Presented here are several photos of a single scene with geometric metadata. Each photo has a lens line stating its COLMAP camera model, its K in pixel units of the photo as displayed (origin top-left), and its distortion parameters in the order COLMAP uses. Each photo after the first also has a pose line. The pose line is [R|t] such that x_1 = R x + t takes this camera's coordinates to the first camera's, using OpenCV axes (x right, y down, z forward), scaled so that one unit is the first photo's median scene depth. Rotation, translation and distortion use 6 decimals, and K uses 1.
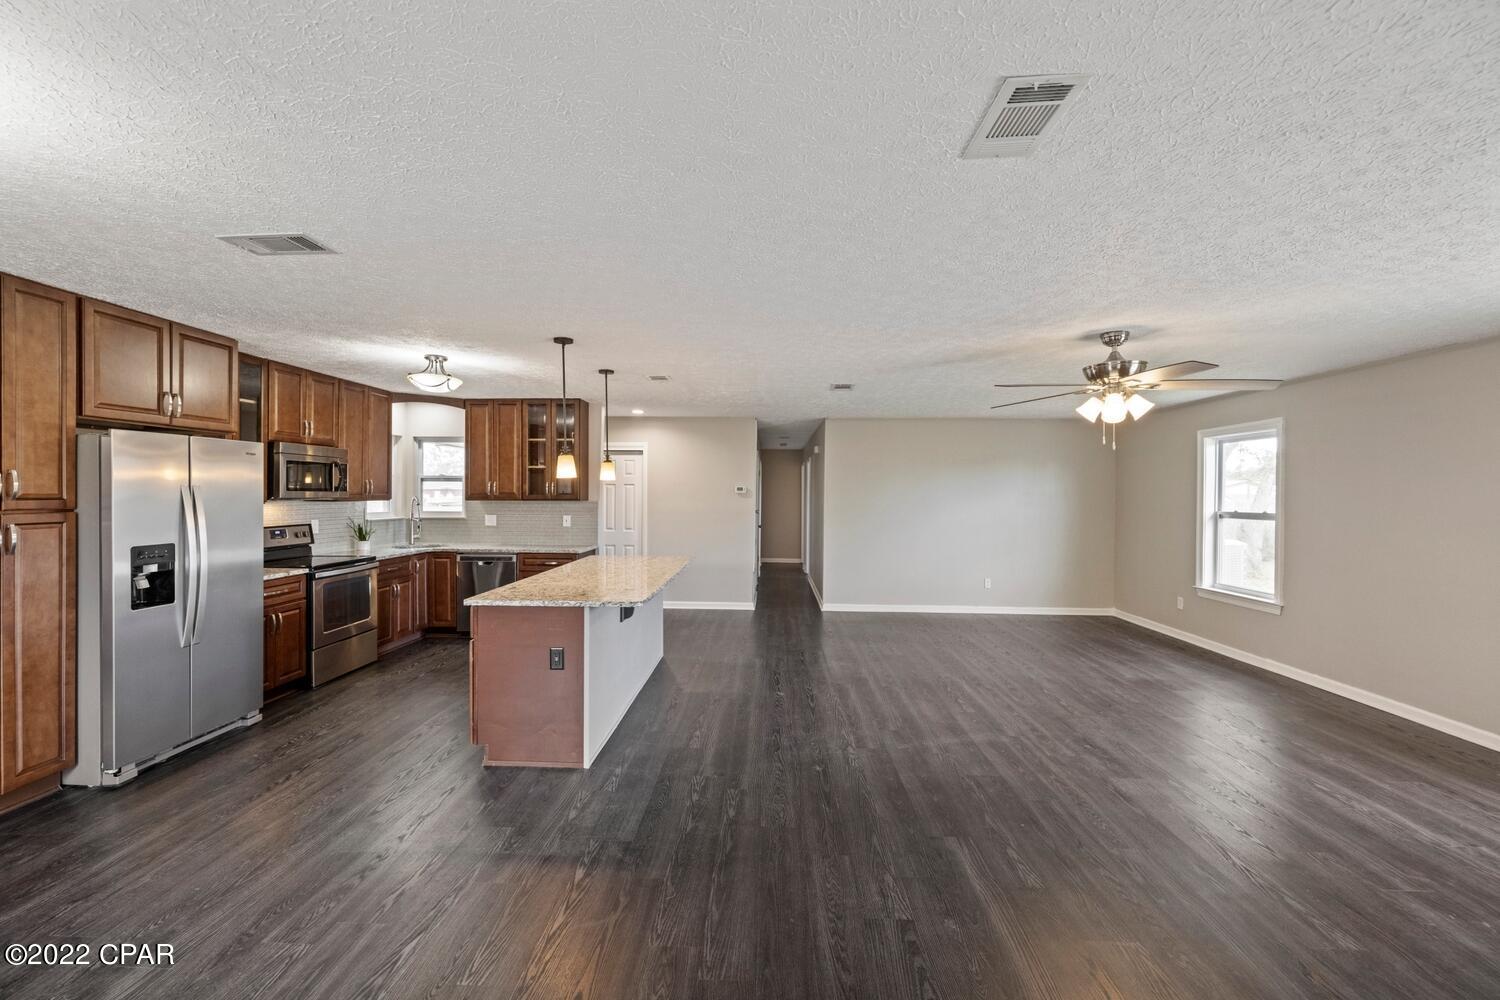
lens RADIAL K [[622.8, 0, 744.7], [0, 622.8, 493.4], [0, 0, 1]] dist [0.000414, -0.001106]
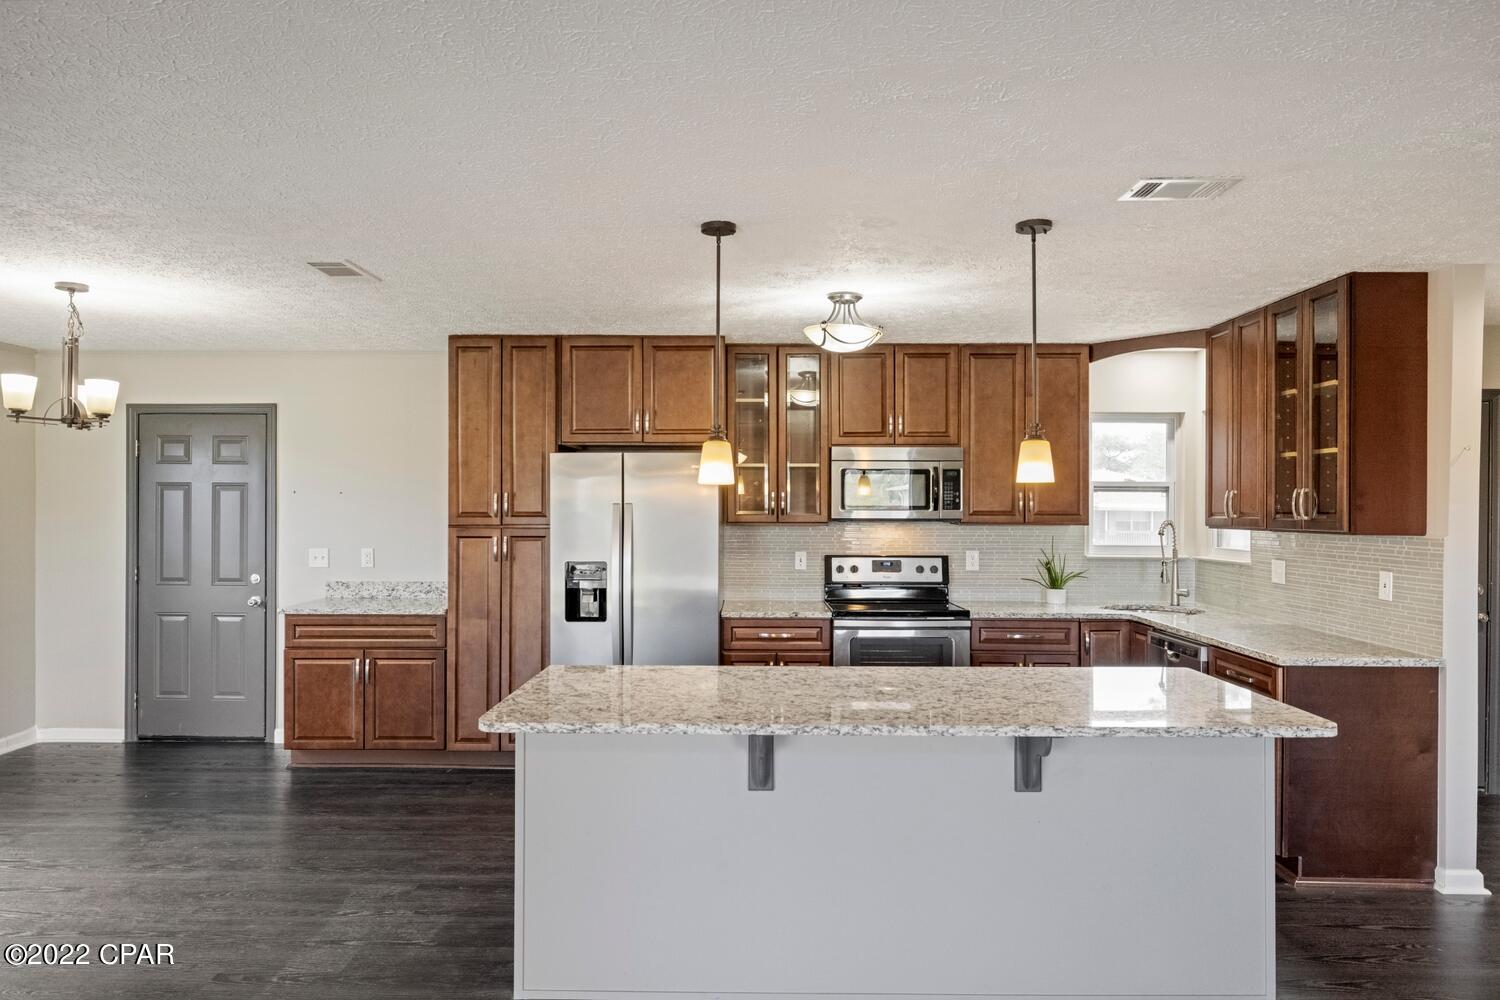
lens RADIAL K [[967.0, 0, 750.6], [0, 967.0, 504.7], [0, 0, 1]] dist [-0.003155, 0.000161]
pose [[0.031995, -0.004858, -0.999476, 0.542521], [-0.003221, 0.999982, -0.004963, -0.004139], [0.999483, 0.003378, 0.031979, 1.009664]]
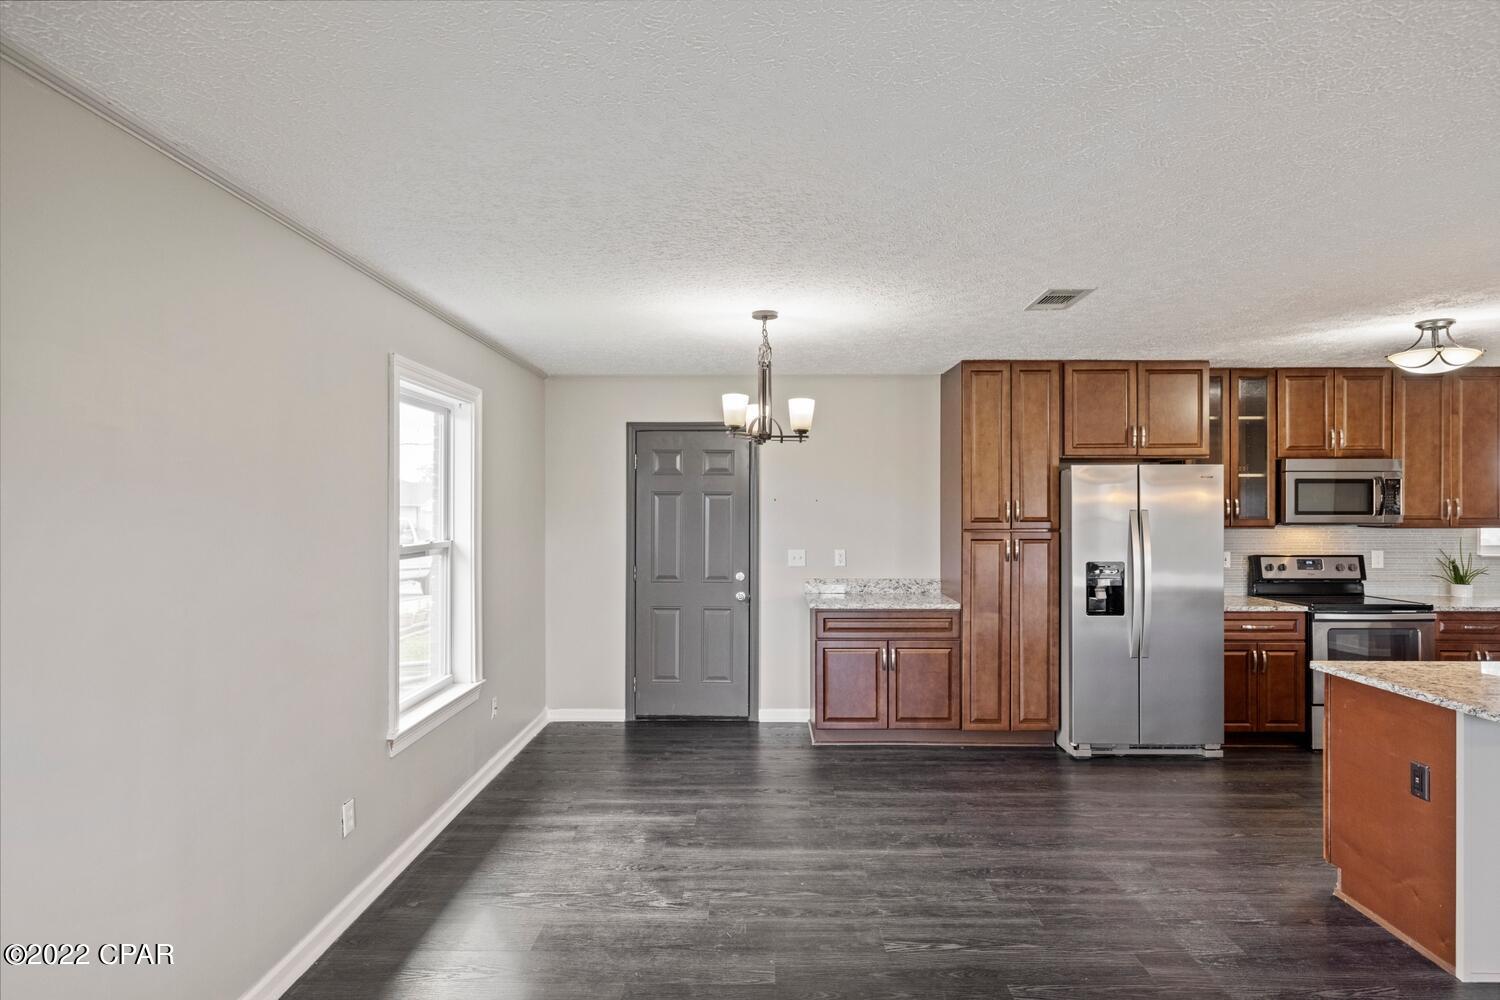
lens RADIAL K [[805.7, 0, 754.3], [0, 805.7, 506.8], [0, 0, 1]] dist [0.001918, -0.000296]
pose [[0.032973, -0.005437, -0.999441, 0.430694], [-0.001560, 0.999984, -0.005491, -0.008848], [0.999455, 0.001740, 0.032964, 0.249110]]
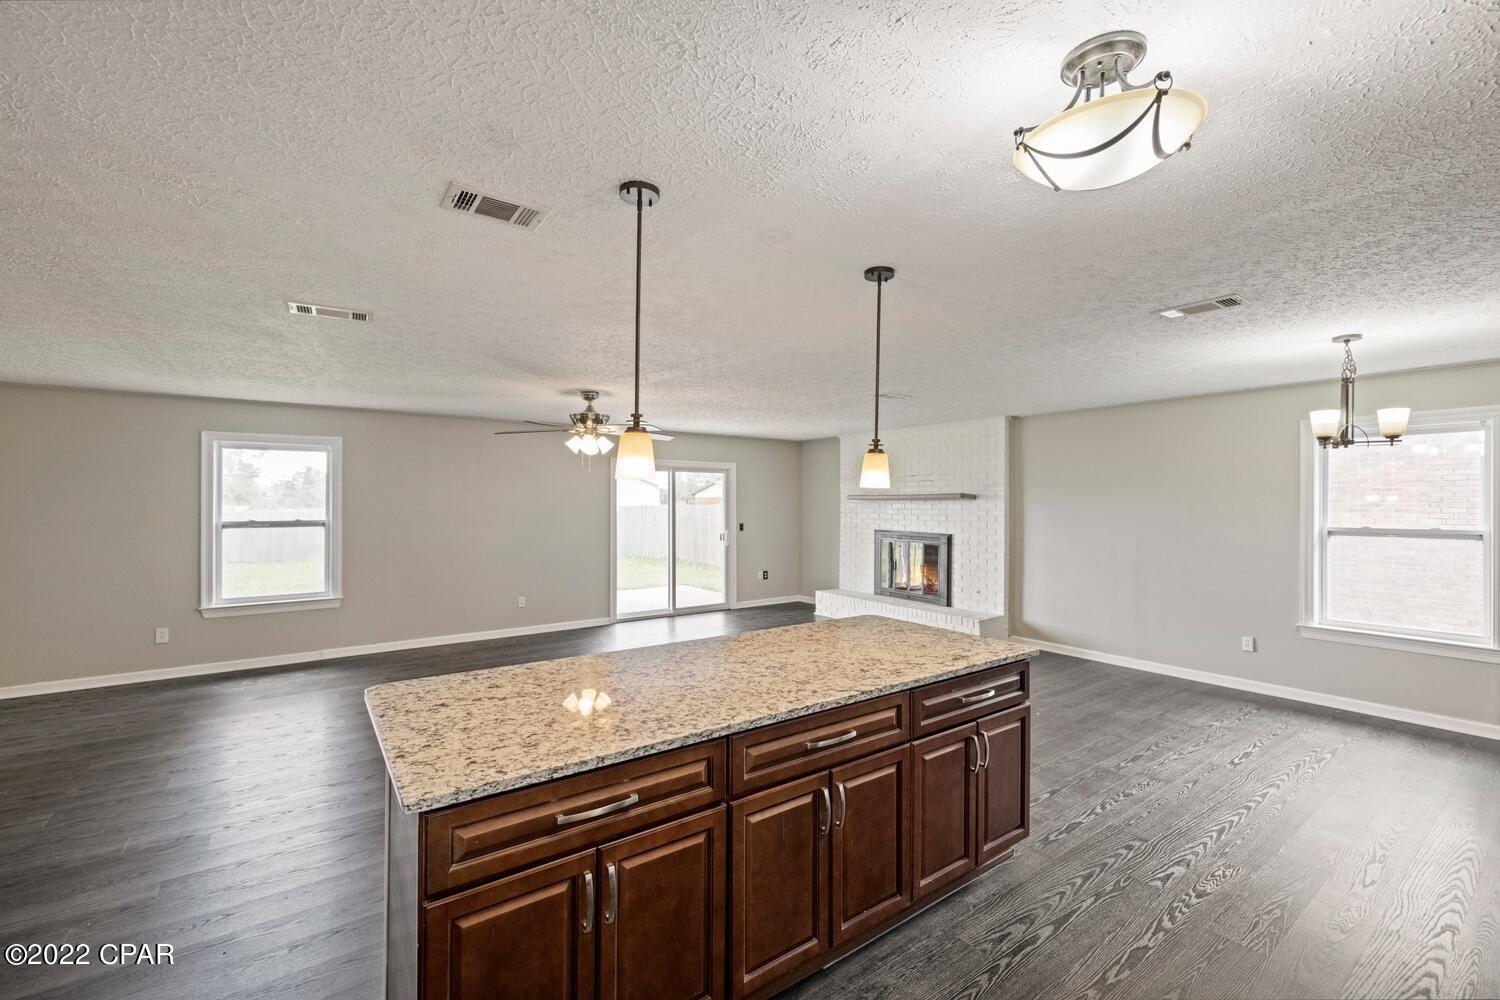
lens RADIAL K [[622.8, 0, 759.7], [0, 622.8, 511.1], [0, 0, 1]] dist [0.000414, -0.001106]
pose [[-0.618426, -0.018919, 0.785616, -0.718768], [-0.005370, 0.999789, 0.019849, -0.015343], [-0.785825, 0.008056, -0.618396, 1.468503]]
